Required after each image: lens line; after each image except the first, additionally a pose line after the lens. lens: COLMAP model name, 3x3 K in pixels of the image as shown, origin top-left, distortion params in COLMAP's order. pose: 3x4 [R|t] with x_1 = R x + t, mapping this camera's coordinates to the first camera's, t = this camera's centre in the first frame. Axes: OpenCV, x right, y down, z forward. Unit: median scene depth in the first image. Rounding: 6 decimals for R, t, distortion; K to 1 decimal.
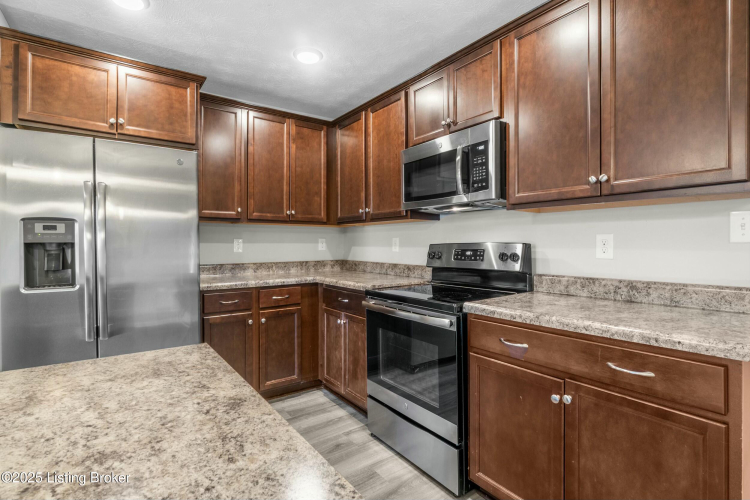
lens RADIAL K [[367.7, 0, 376.8], [0, 367.7, 246.7], [0, 0, 1]] dist [-0.001944, -0.000108]
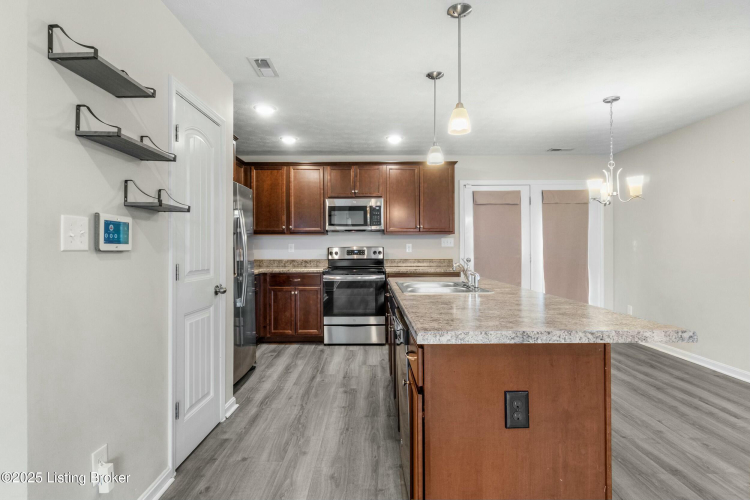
lens RADIAL K [[394.5, 0, 375.0], [0, 394.5, 250.0], [0, 0, 1]] dist [0.003295, 0.000700]
pose [[0.589888, -0.010015, 0.807423, -1.483729], [0.008906, 0.999943, 0.005896, -0.004395], [-0.807436, 0.003713, 0.589944, -0.427949]]
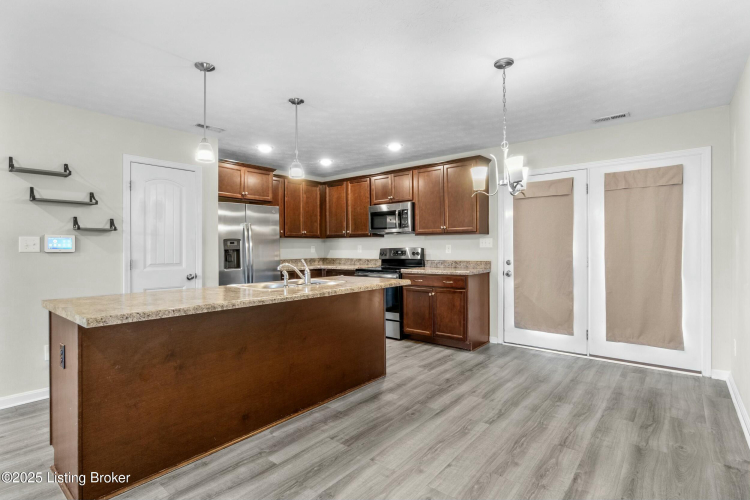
lens RADIAL K [[375.5, 0, 375.0], [0, 375.5, 250.0], [0, 0, 1]] dist [0.000751, 0.000063]
pose [[0.968333, -0.009923, 0.249464, -0.472297], [0.010029, 0.999949, 0.000848, -0.000903], [-0.249460, 0.001681, 0.968384, -1.215824]]
